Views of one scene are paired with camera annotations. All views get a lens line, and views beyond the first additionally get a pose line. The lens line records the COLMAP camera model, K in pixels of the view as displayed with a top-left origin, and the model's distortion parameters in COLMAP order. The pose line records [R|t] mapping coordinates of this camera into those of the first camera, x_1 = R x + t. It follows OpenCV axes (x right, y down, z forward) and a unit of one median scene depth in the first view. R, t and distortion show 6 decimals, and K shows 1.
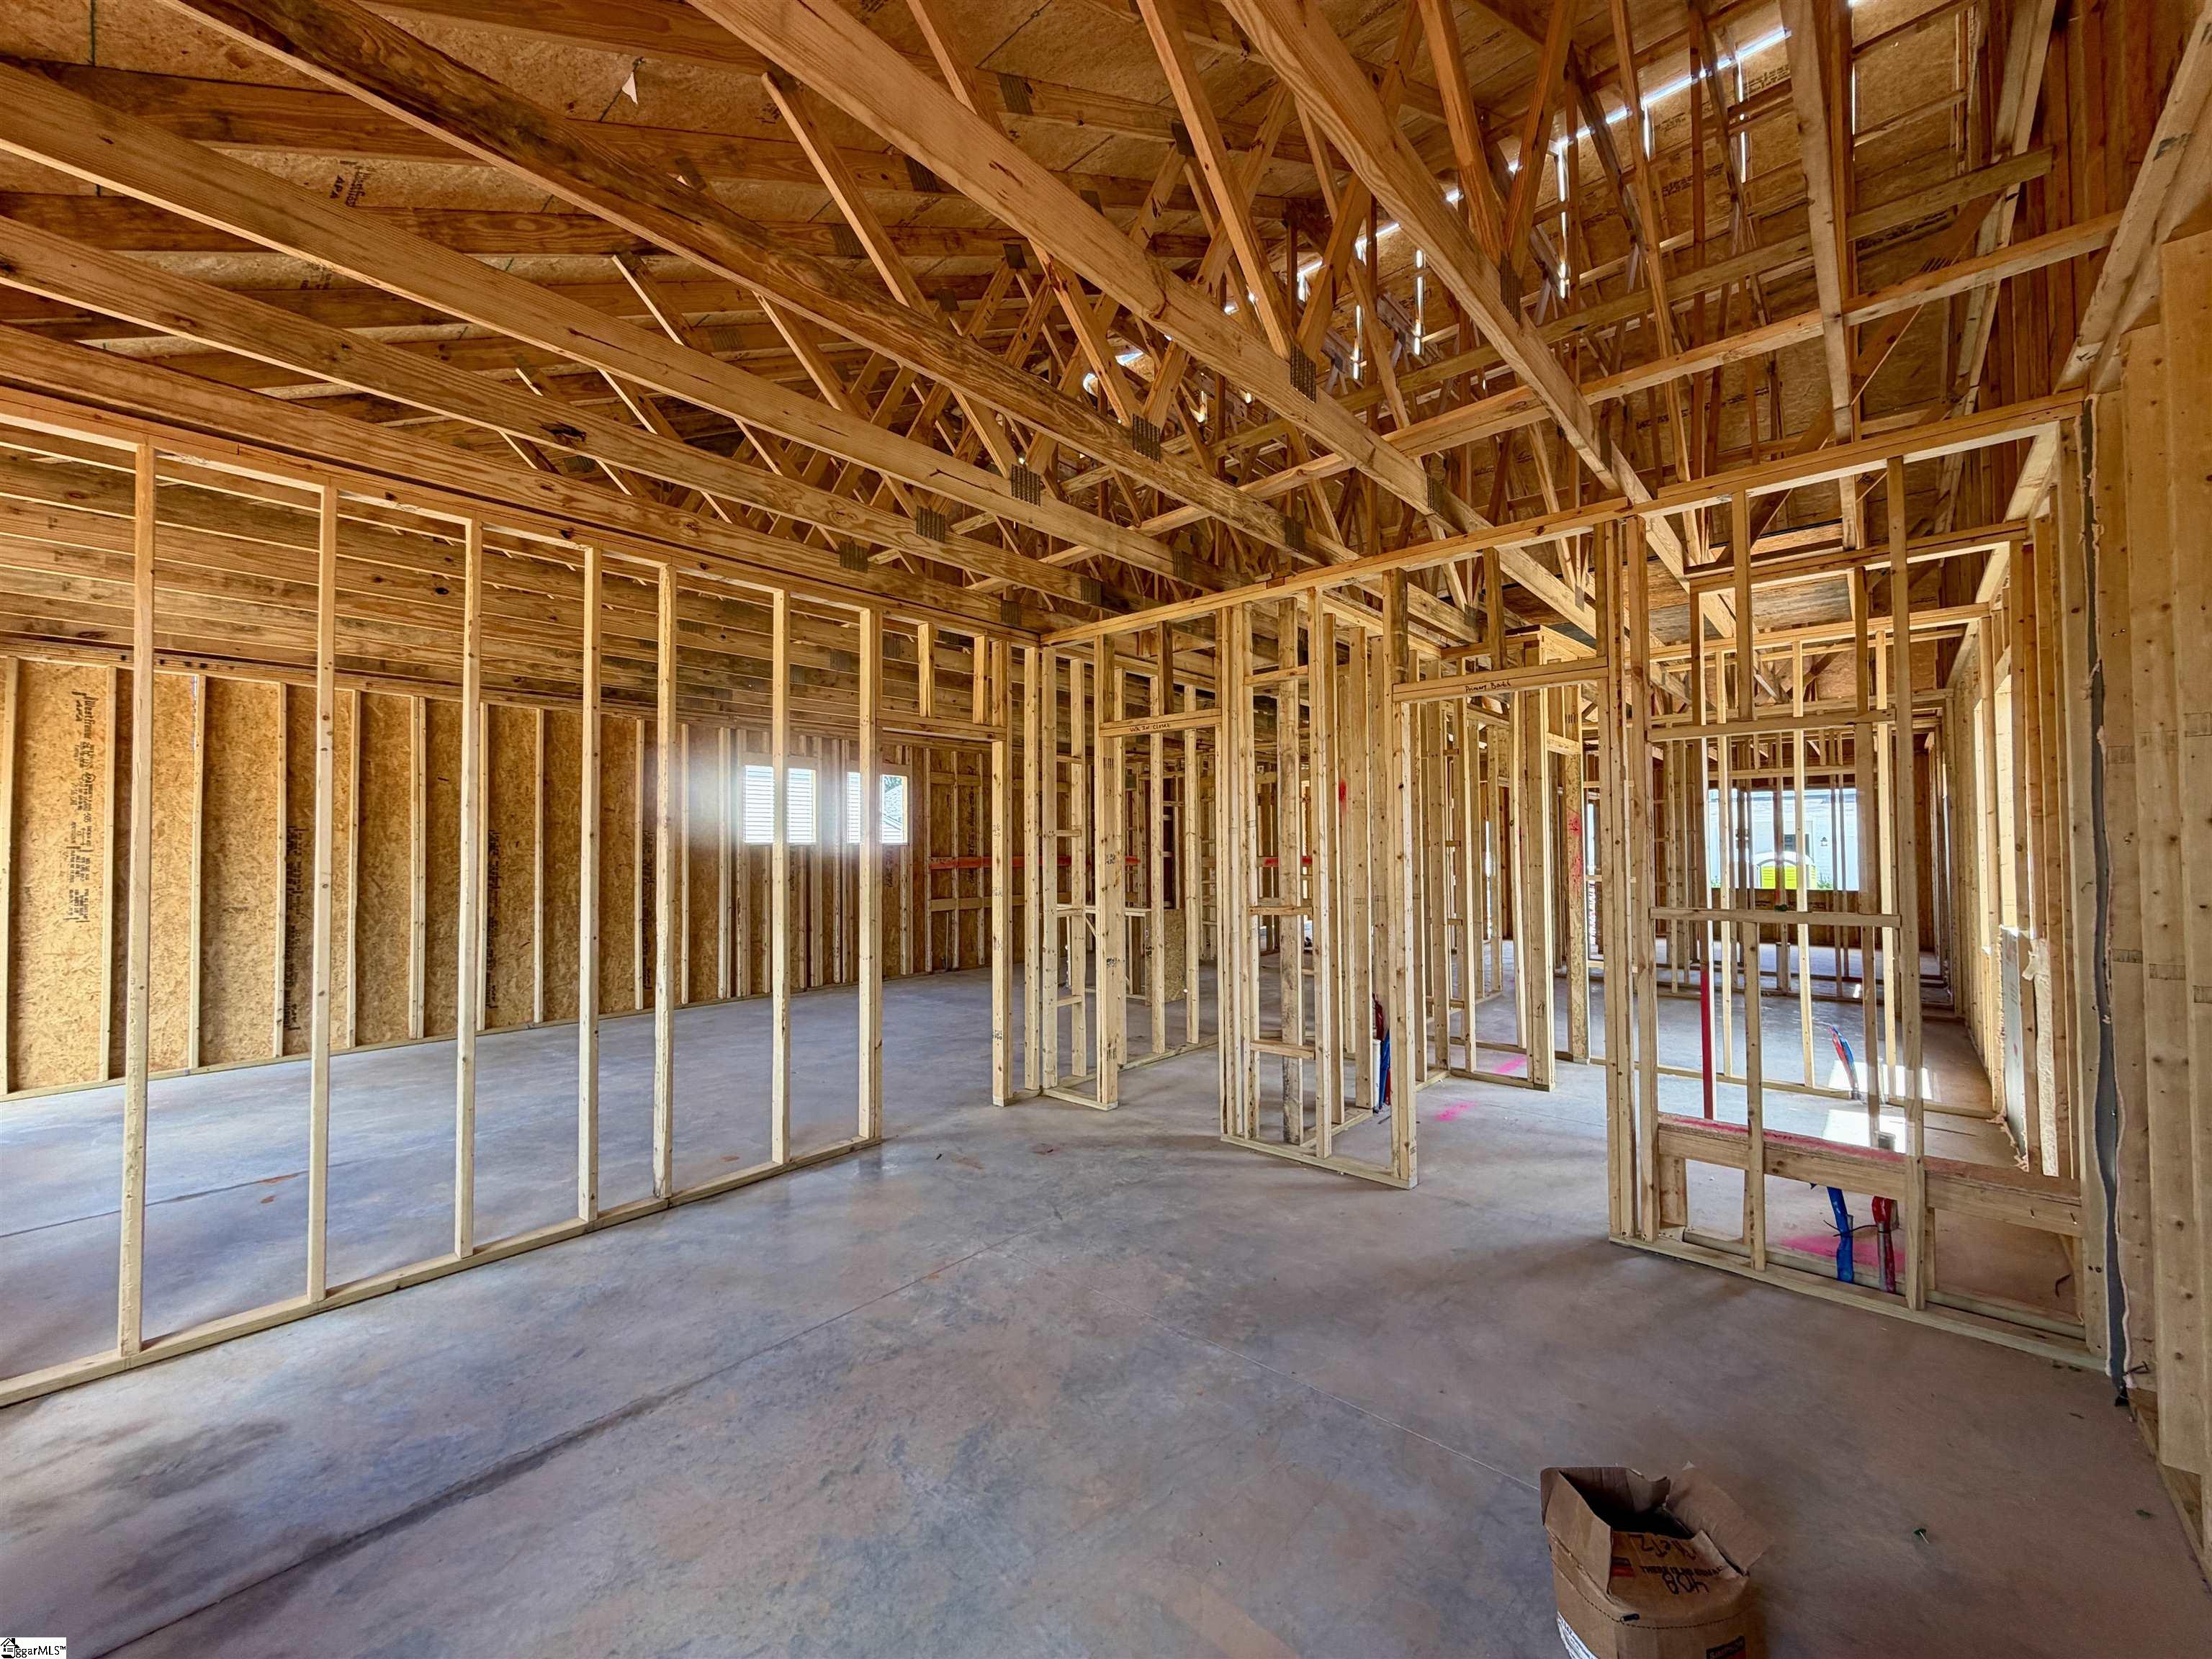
lens RADIAL K [[871.1, 0, 1114.3], [0, 871.1, 831.3], [0, 0, 1]] dist [-0.000812, 0.000349]
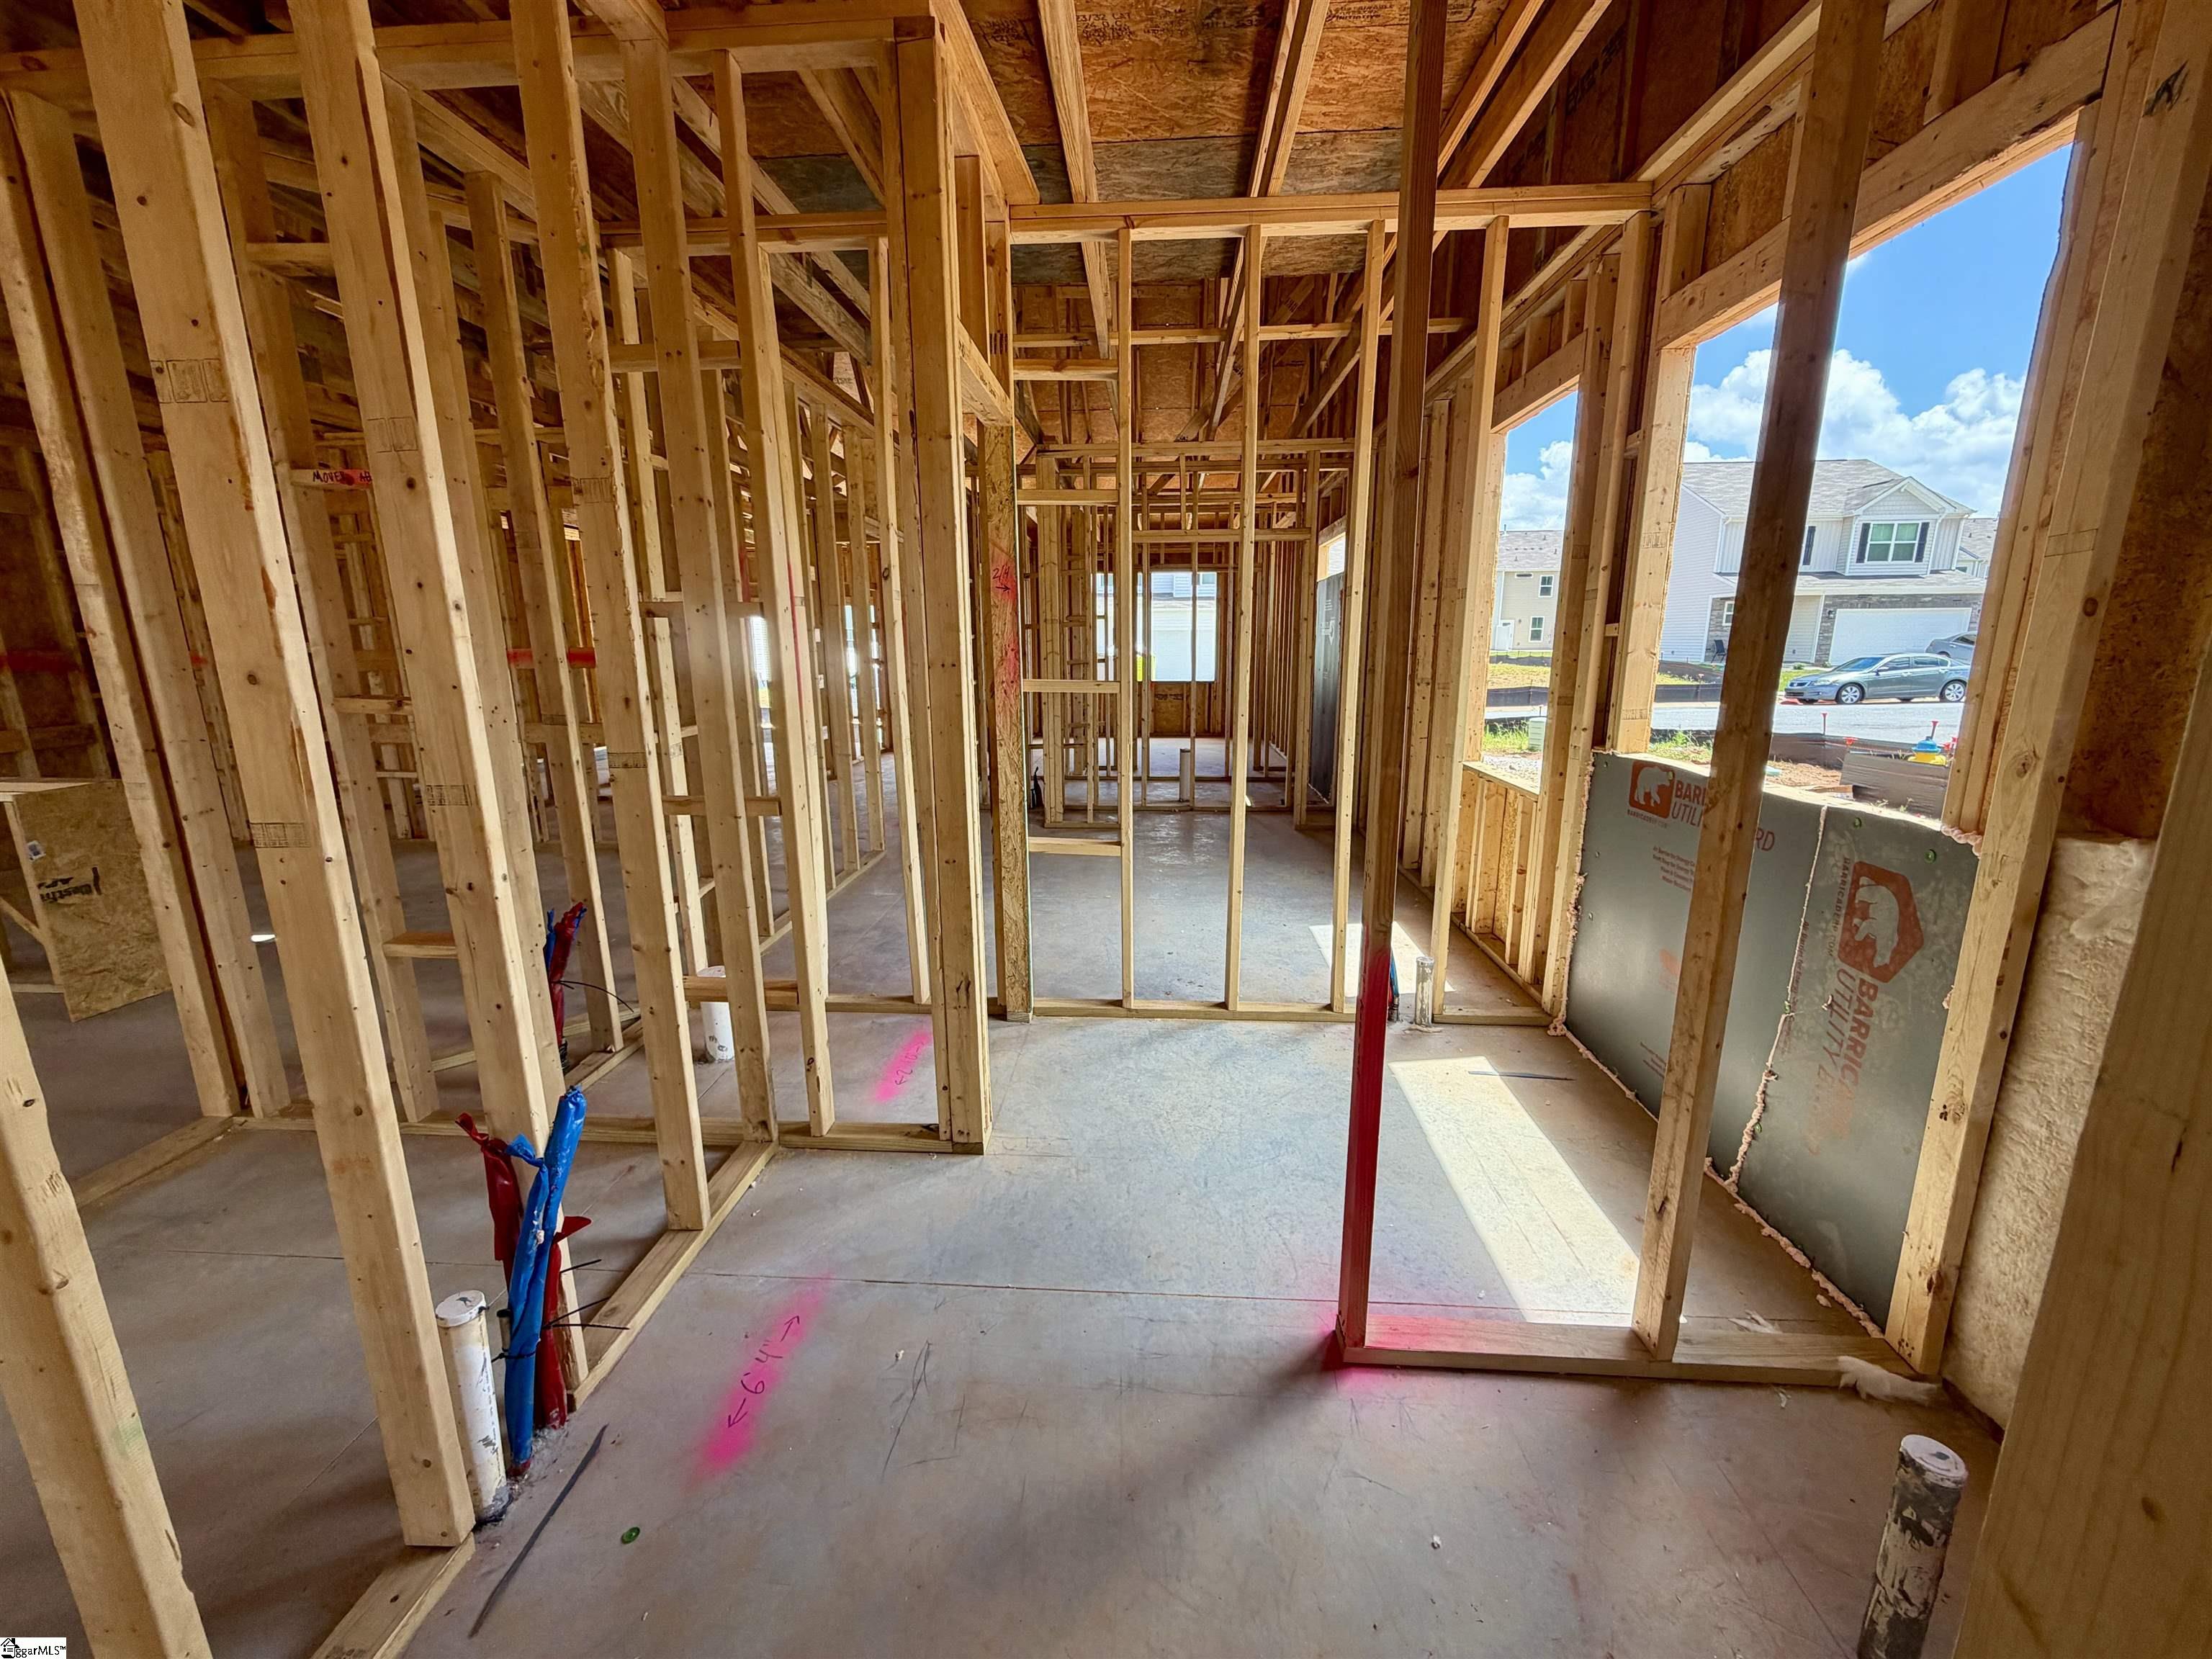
lens RADIAL K [[871.1, 0, 1110.3], [0, 871.1, 837.6], [0, 0, 1]] dist [-0.000812, 0.000349]
pose [[0.781674, -0.128021, 0.610406, 0.266628], [-0.013667, 0.974955, 0.221980, 0.026283], [-0.623537, -0.181859, 0.760348, 0.586097]]
